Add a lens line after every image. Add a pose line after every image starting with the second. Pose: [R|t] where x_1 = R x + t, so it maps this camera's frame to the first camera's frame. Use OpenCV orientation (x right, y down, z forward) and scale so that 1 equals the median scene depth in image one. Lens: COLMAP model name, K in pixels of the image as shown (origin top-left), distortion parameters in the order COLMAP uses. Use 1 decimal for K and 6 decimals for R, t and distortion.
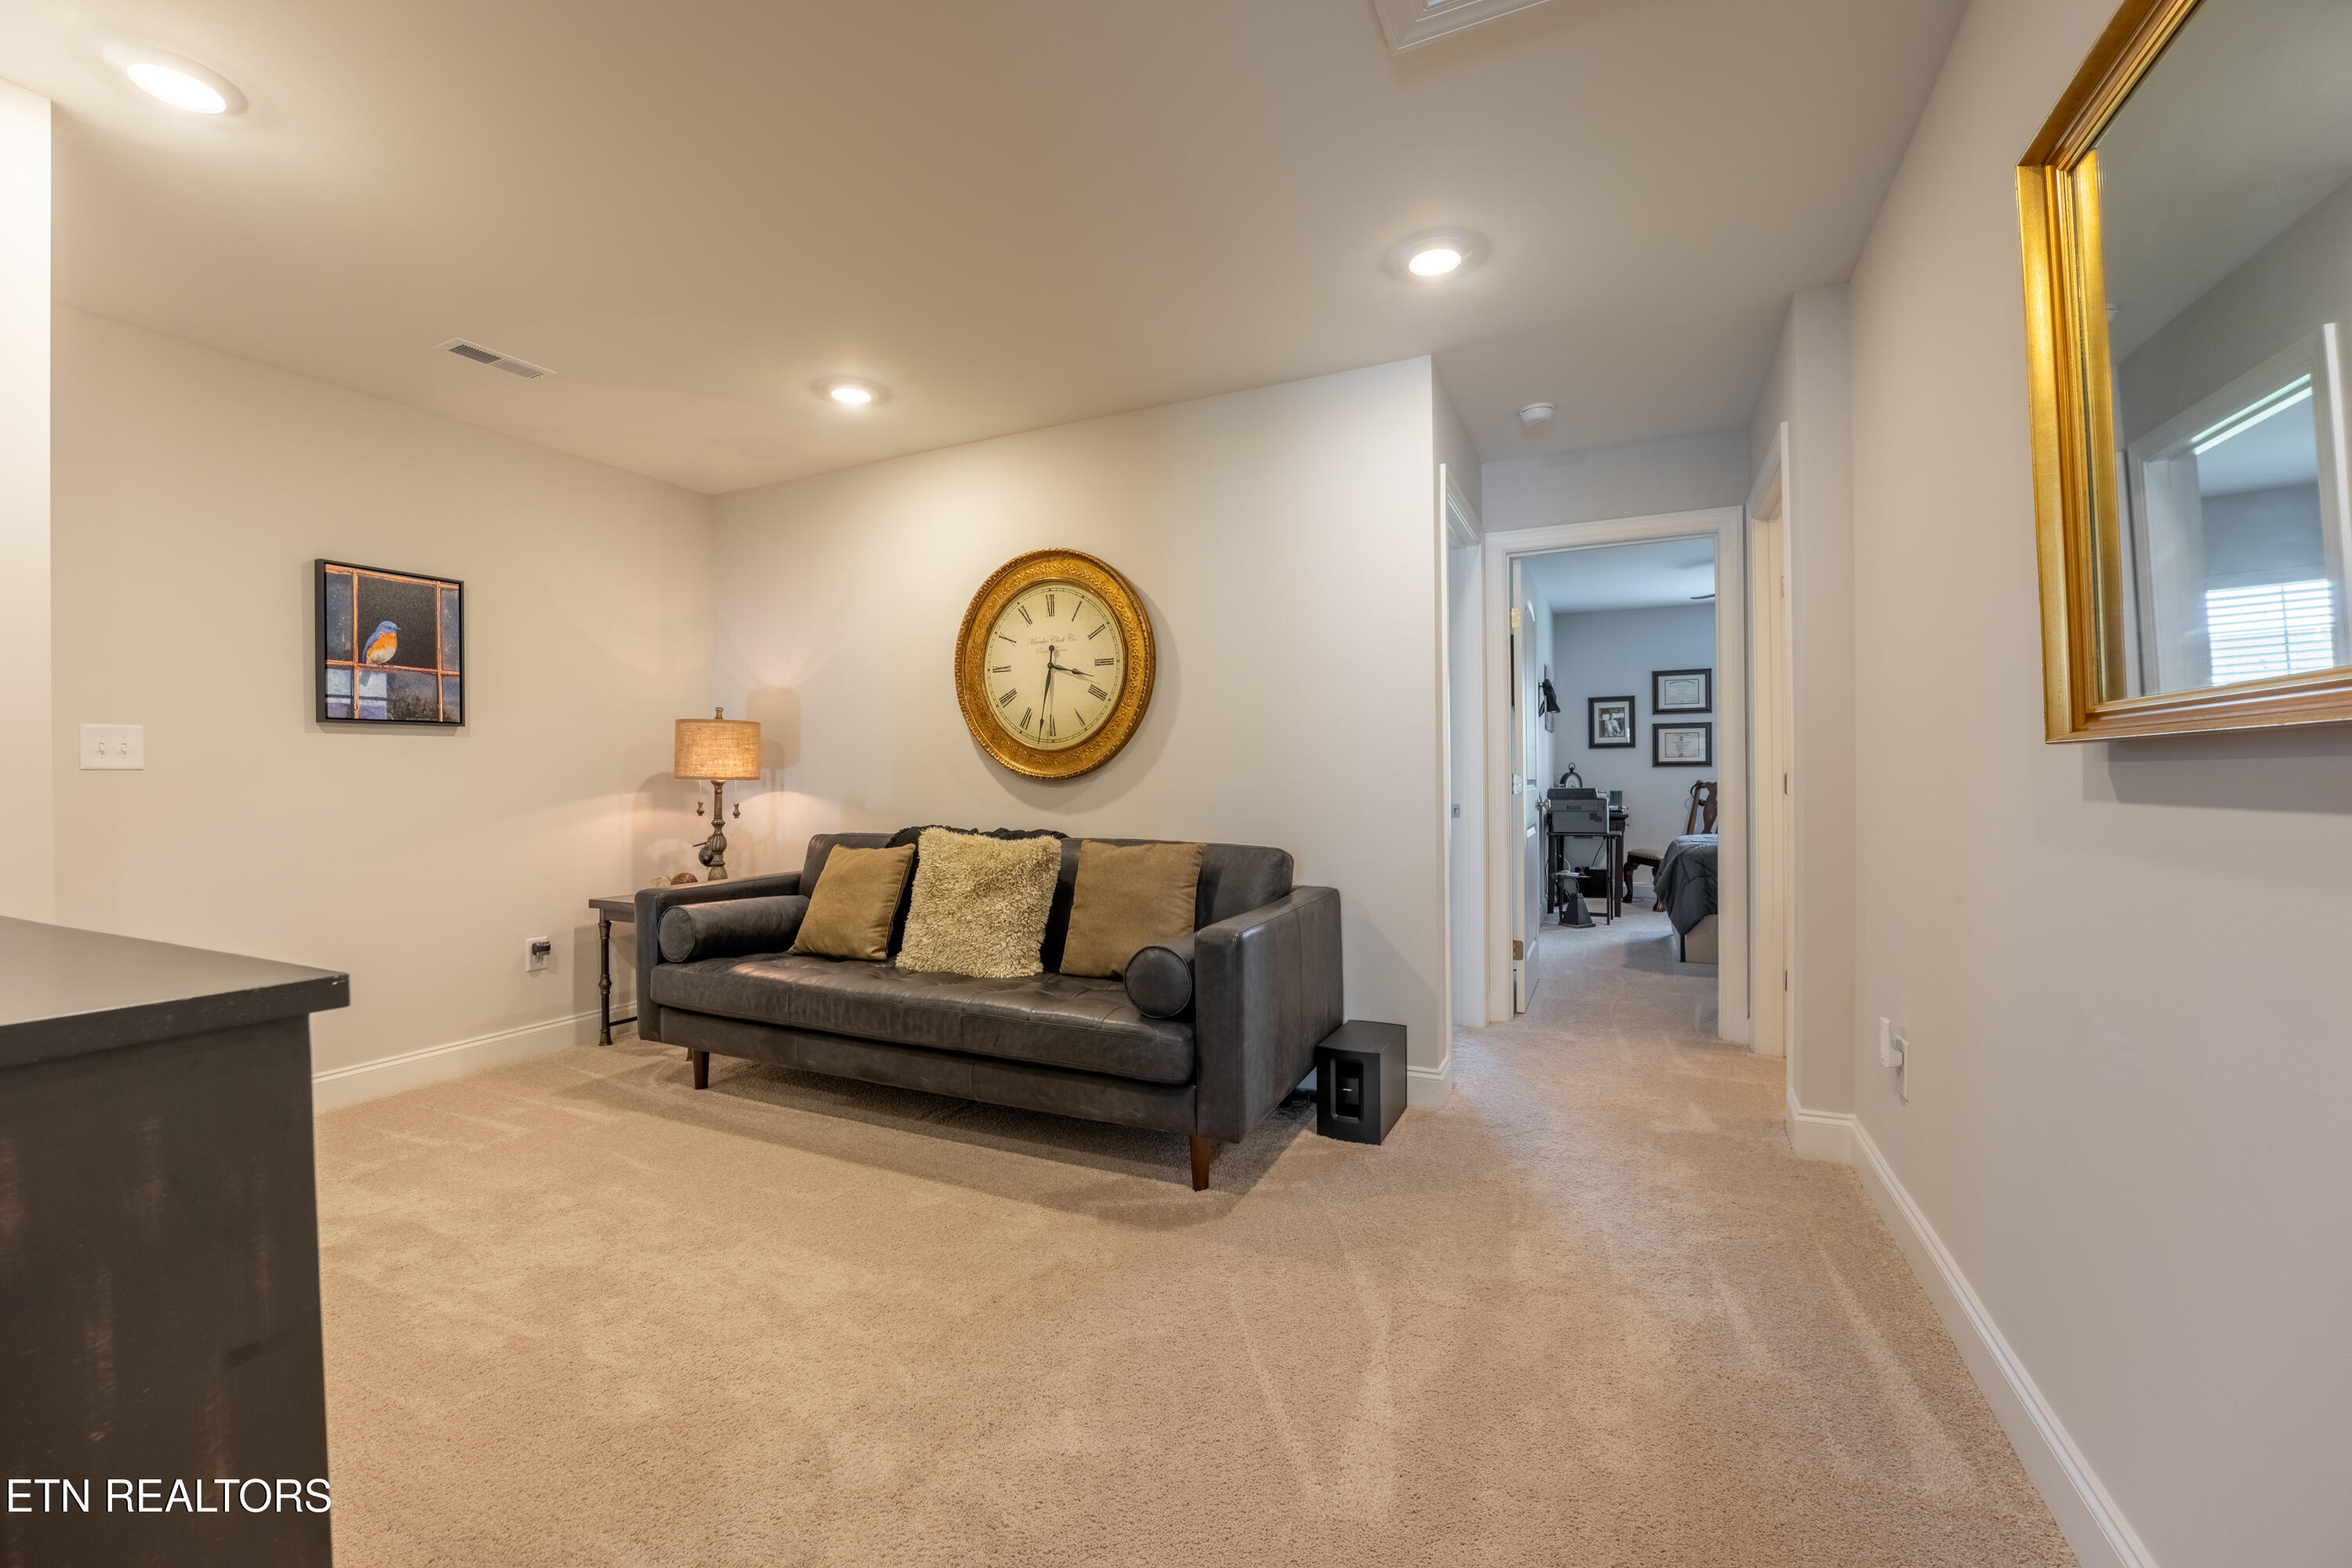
lens RADIAL K [[946.3, 0, 1173.5], [0, 946.3, 779.8], [0, 0, 1]] dist [-0.024850, 0.000552]
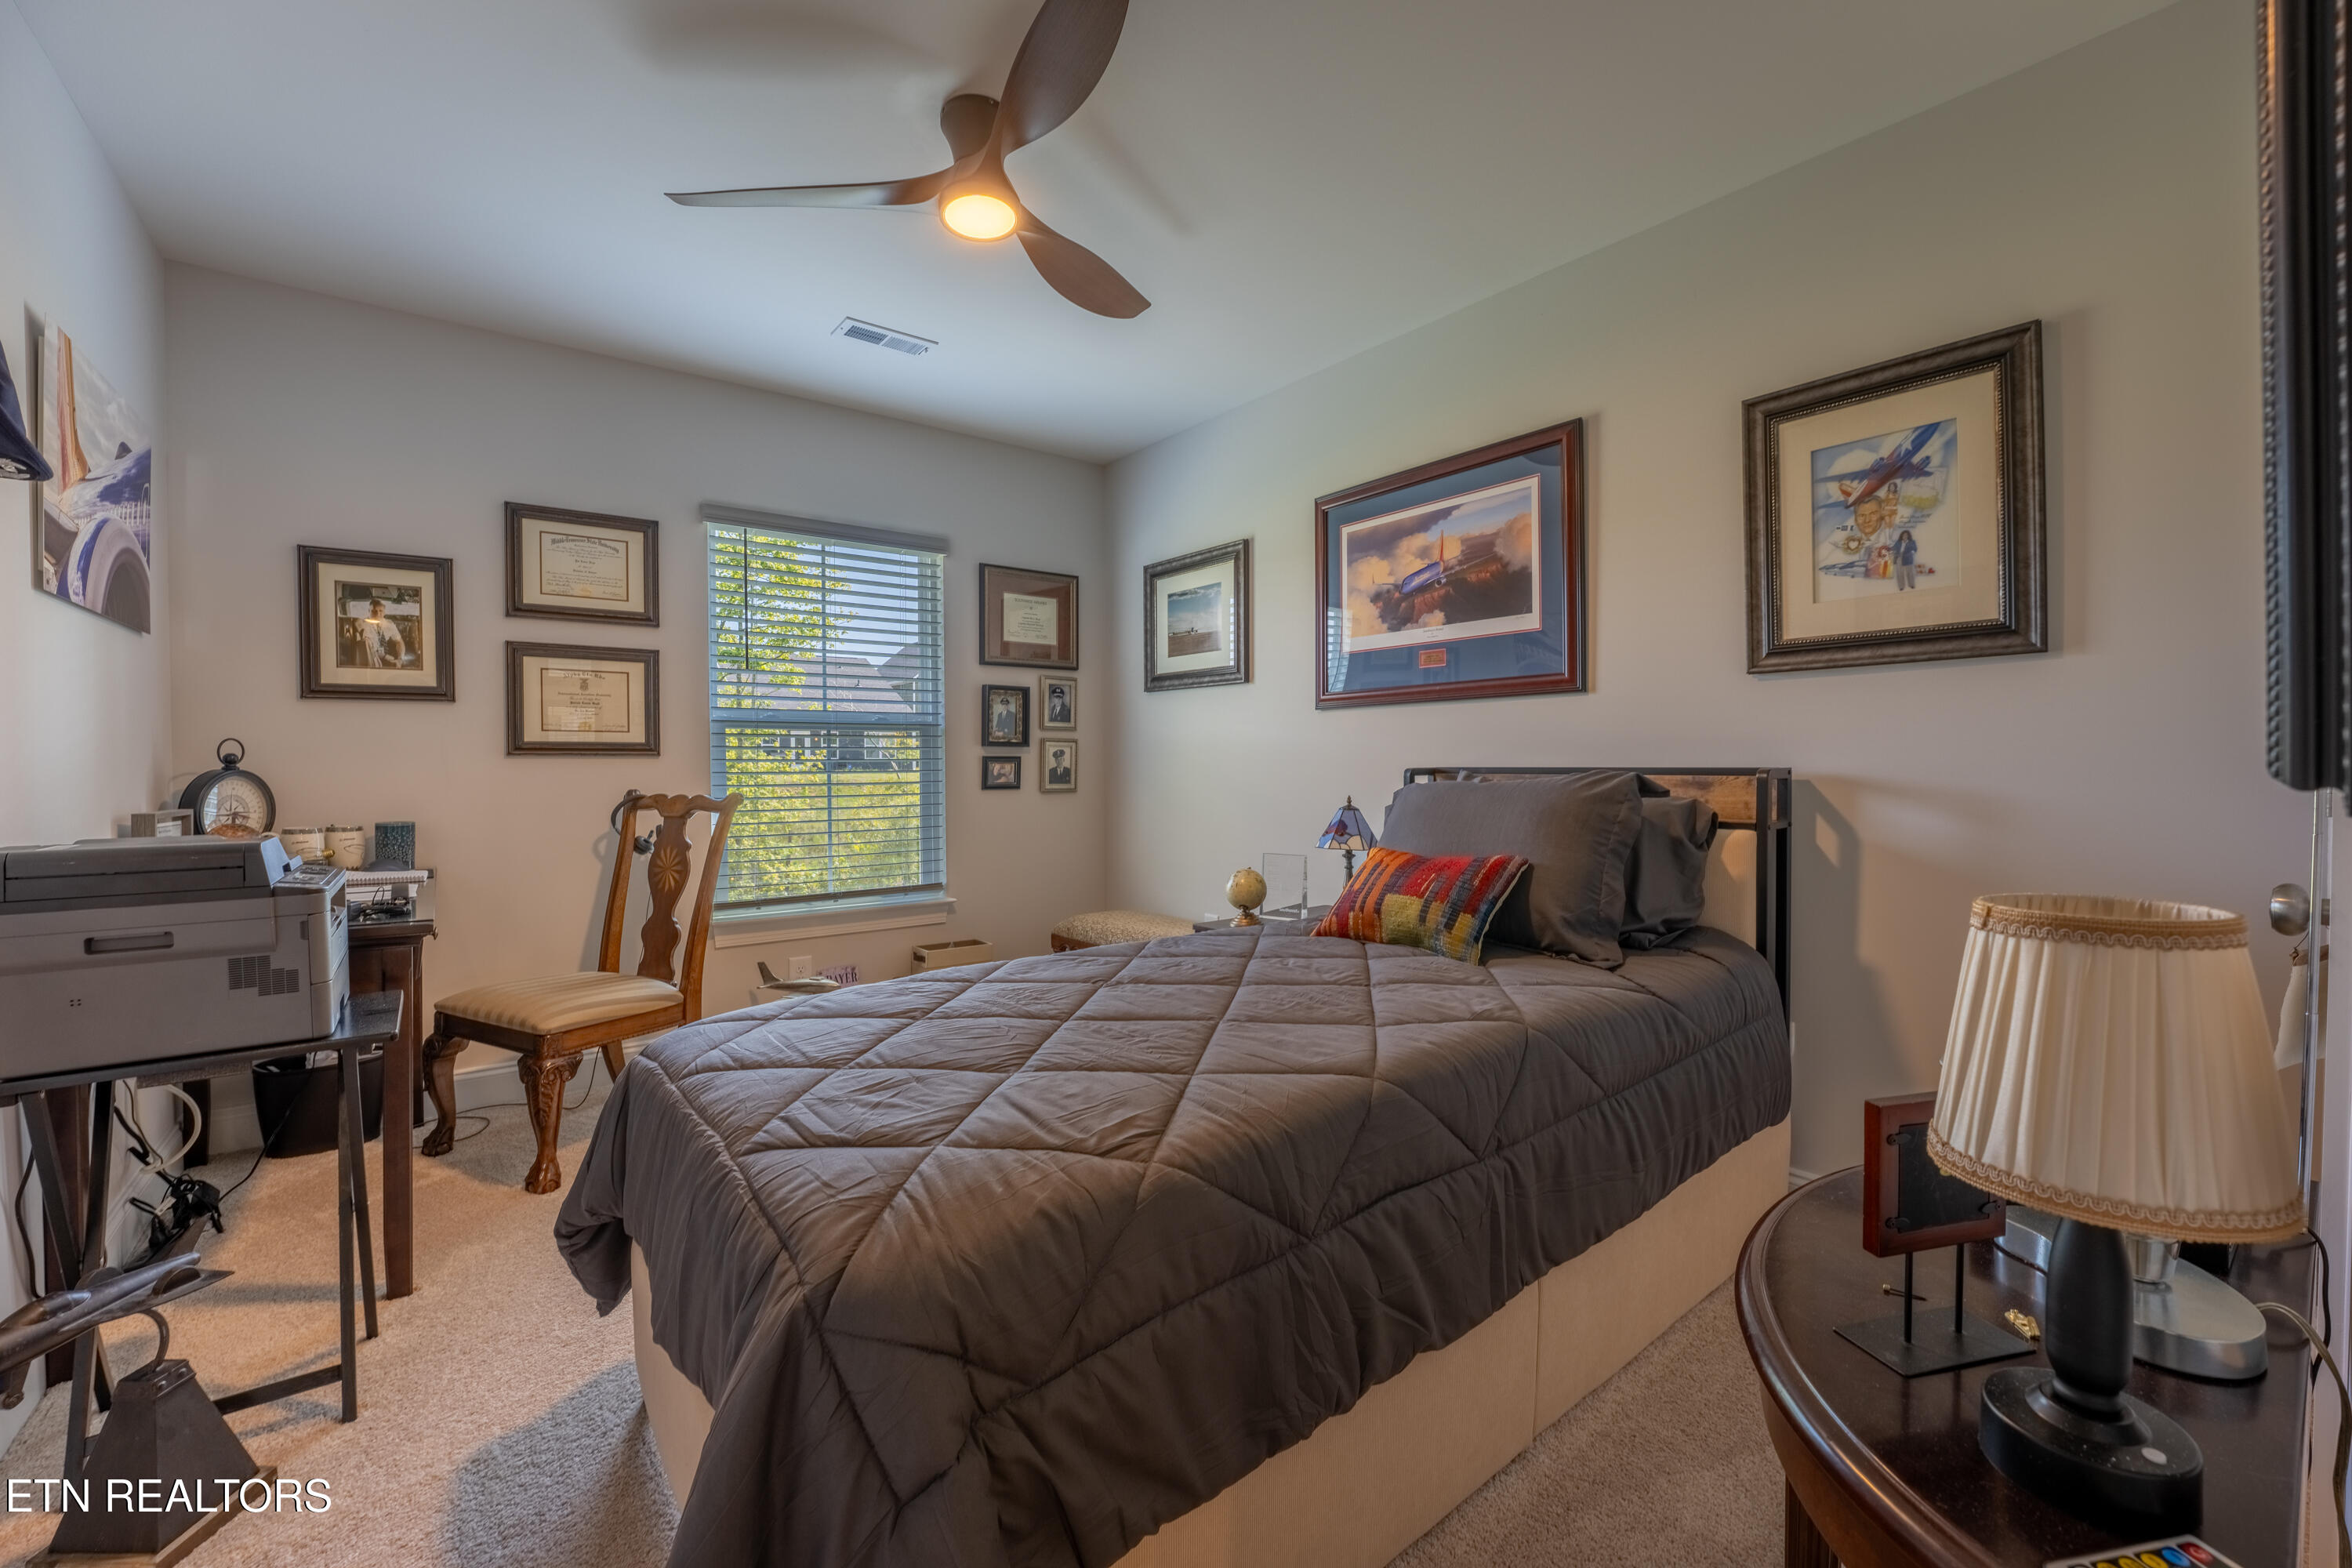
lens RADIAL K [[946.3, 0, 1173.5], [0, 946.3, 779.8], [0, 0, 1]] dist [-0.024850, 0.000552]
pose [[0.436782, -0.007431, 0.899536, 0.306057], [0.006398, 0.999966, 0.005154, -0.004449], [-0.899544, 0.003504, 0.436815, 0.629846]]
